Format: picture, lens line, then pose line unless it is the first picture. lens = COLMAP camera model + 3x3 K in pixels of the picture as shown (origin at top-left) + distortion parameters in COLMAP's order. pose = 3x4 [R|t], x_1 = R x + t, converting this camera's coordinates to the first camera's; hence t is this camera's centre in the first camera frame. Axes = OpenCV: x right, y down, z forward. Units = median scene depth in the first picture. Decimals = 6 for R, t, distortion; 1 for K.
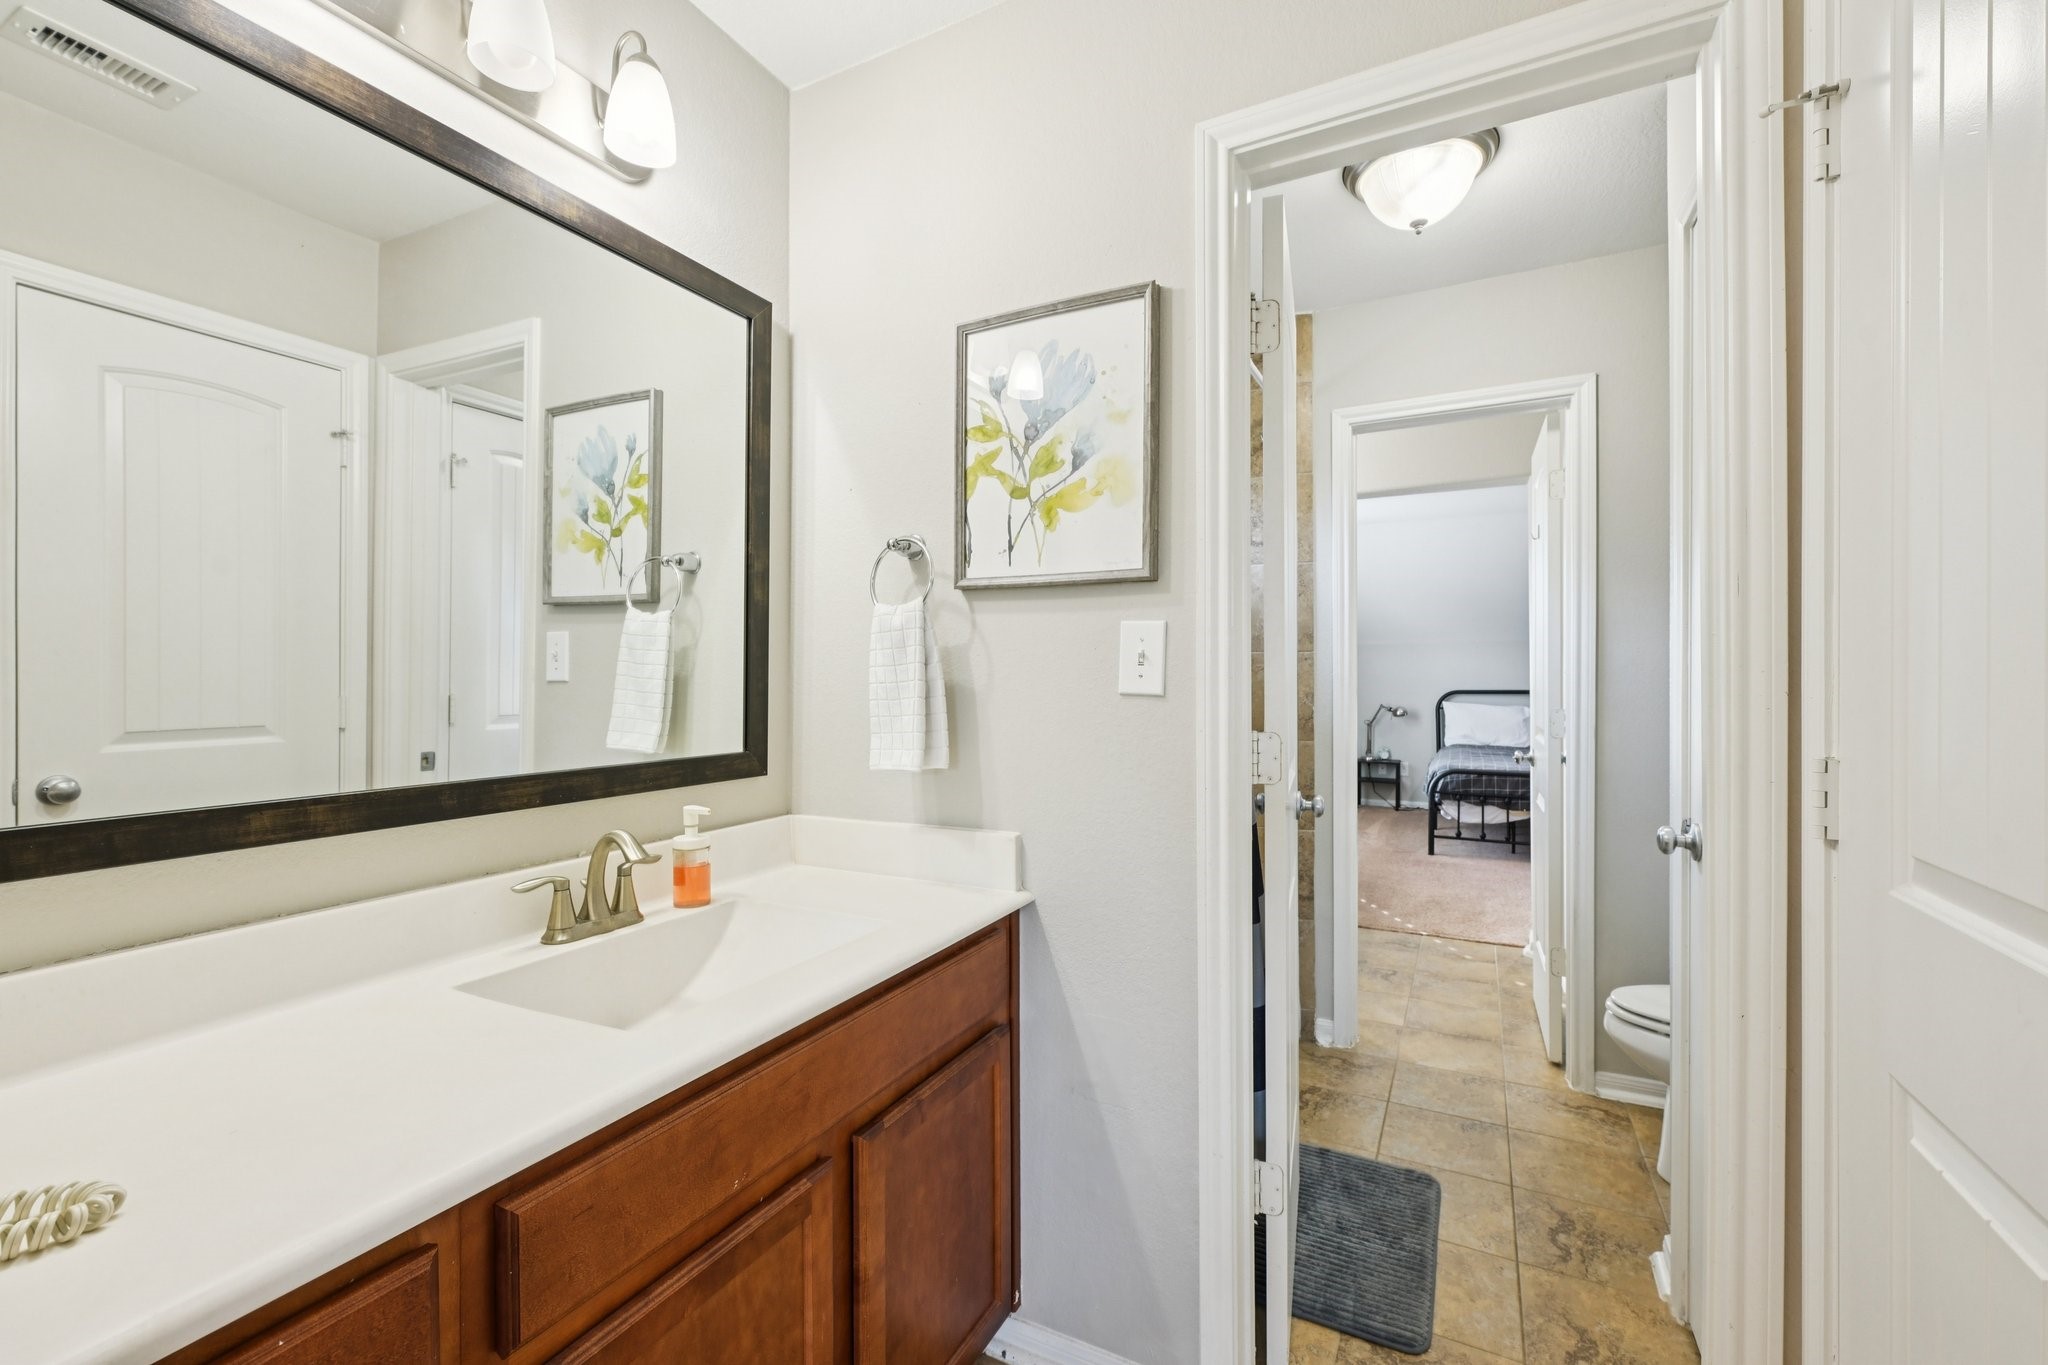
lens RADIAL K [[856.1, 0, 1022.3], [0, 856.1, 672.3], [0, 0, 1]] dist [-0.000650, 0.000235]
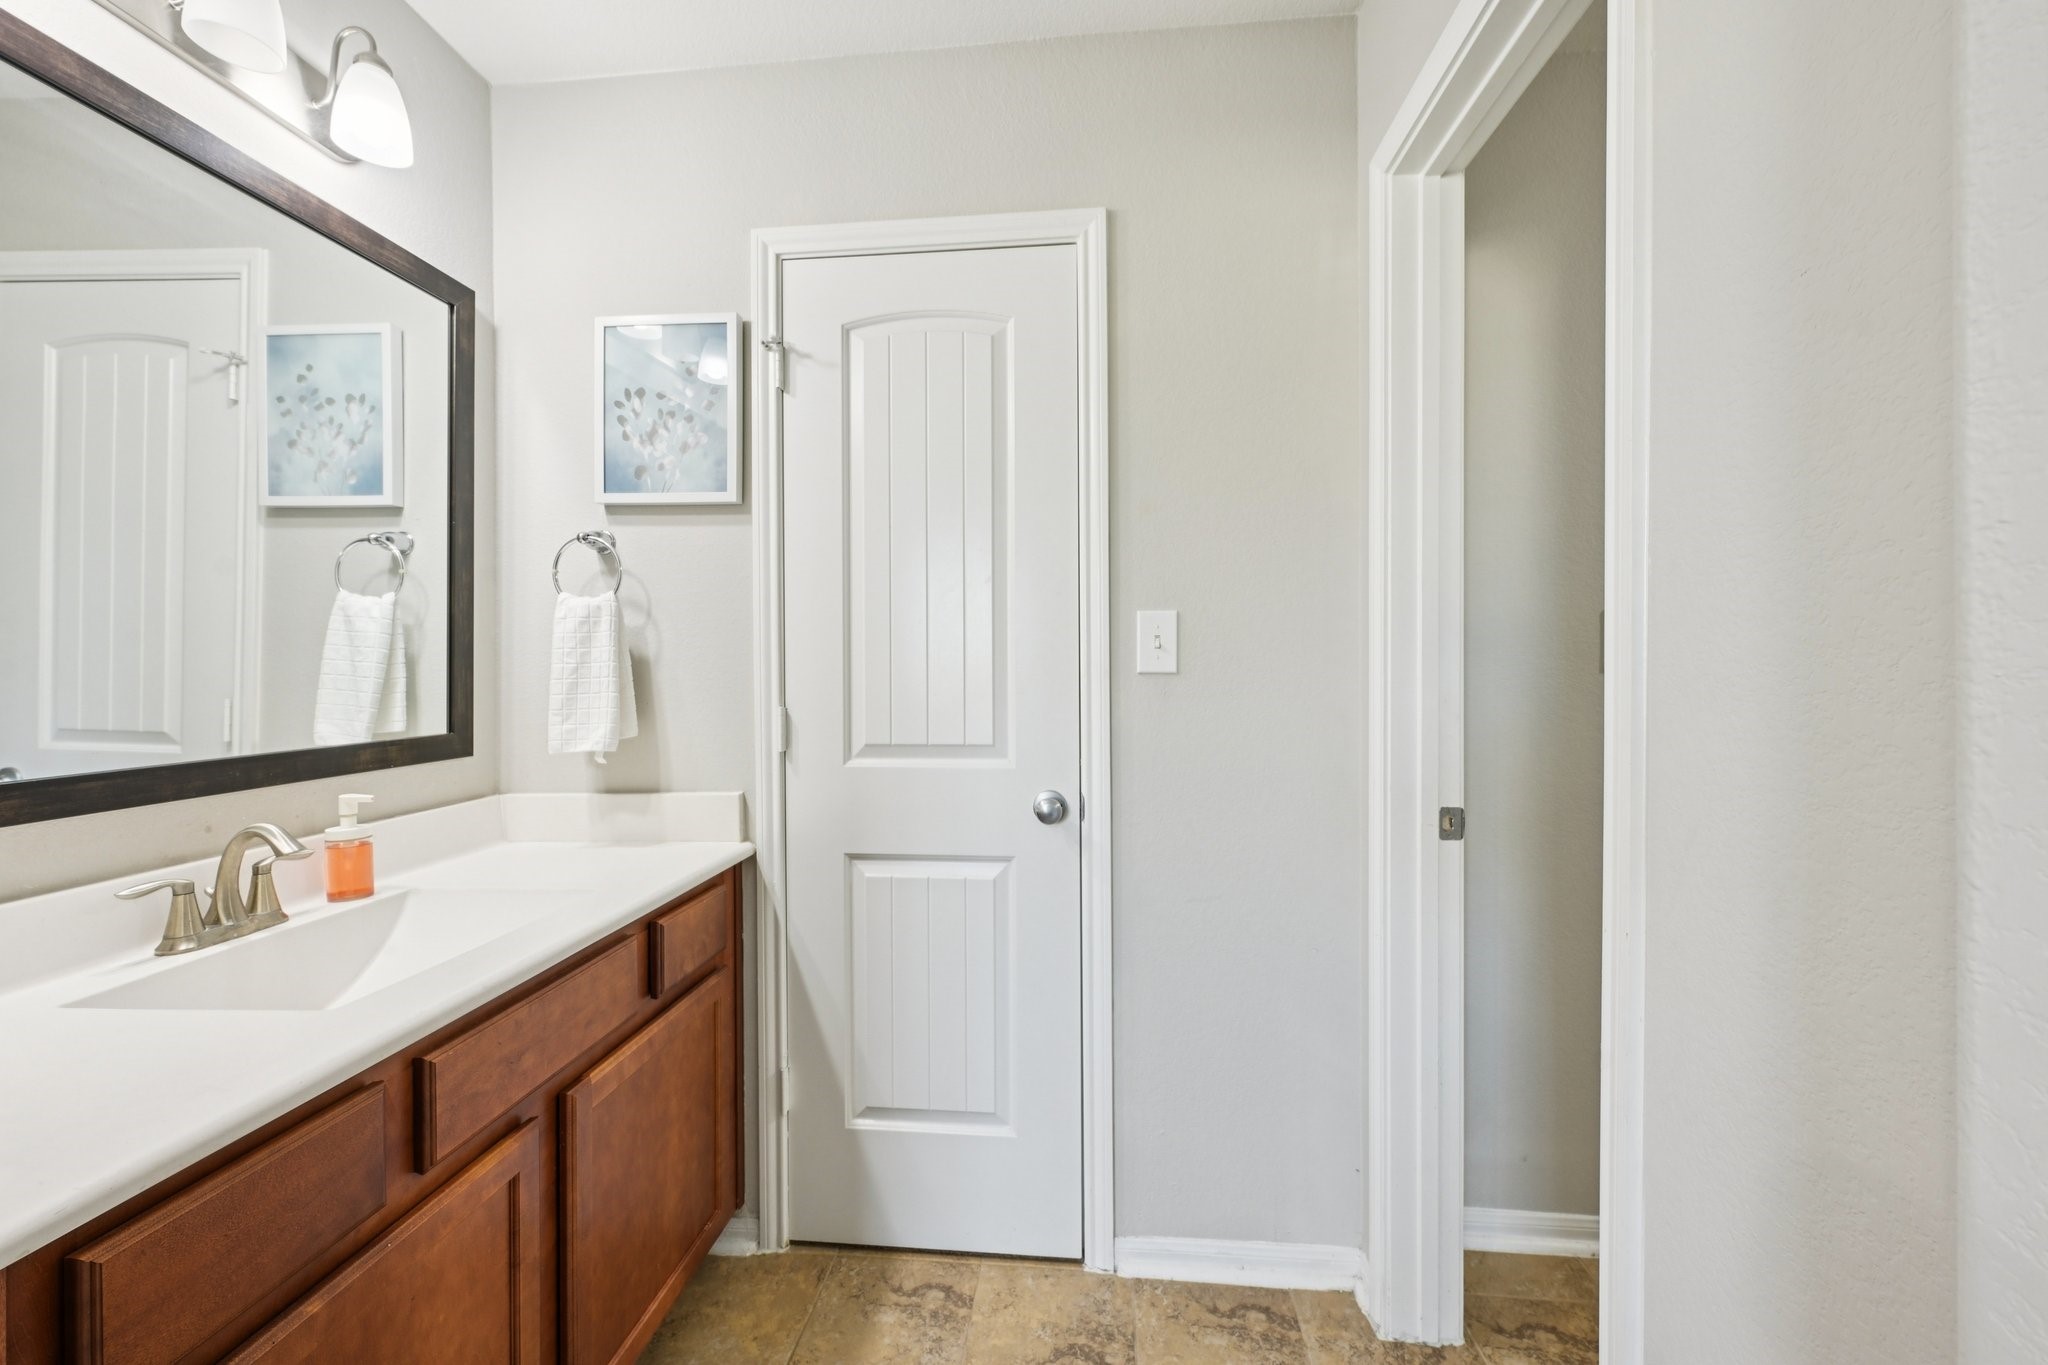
lens RADIAL K [[812.1, 0, 1027.7], [0, 812.1, 655.6], [0, 0, 1]] dist [0.003756, 0.000585]
pose [[0.916212, 0.013742, 0.400458, -0.072394], [-0.012052, 0.999905, -0.006738, -0.001630], [-0.400513, 0.001347, 0.916290, -0.146341]]
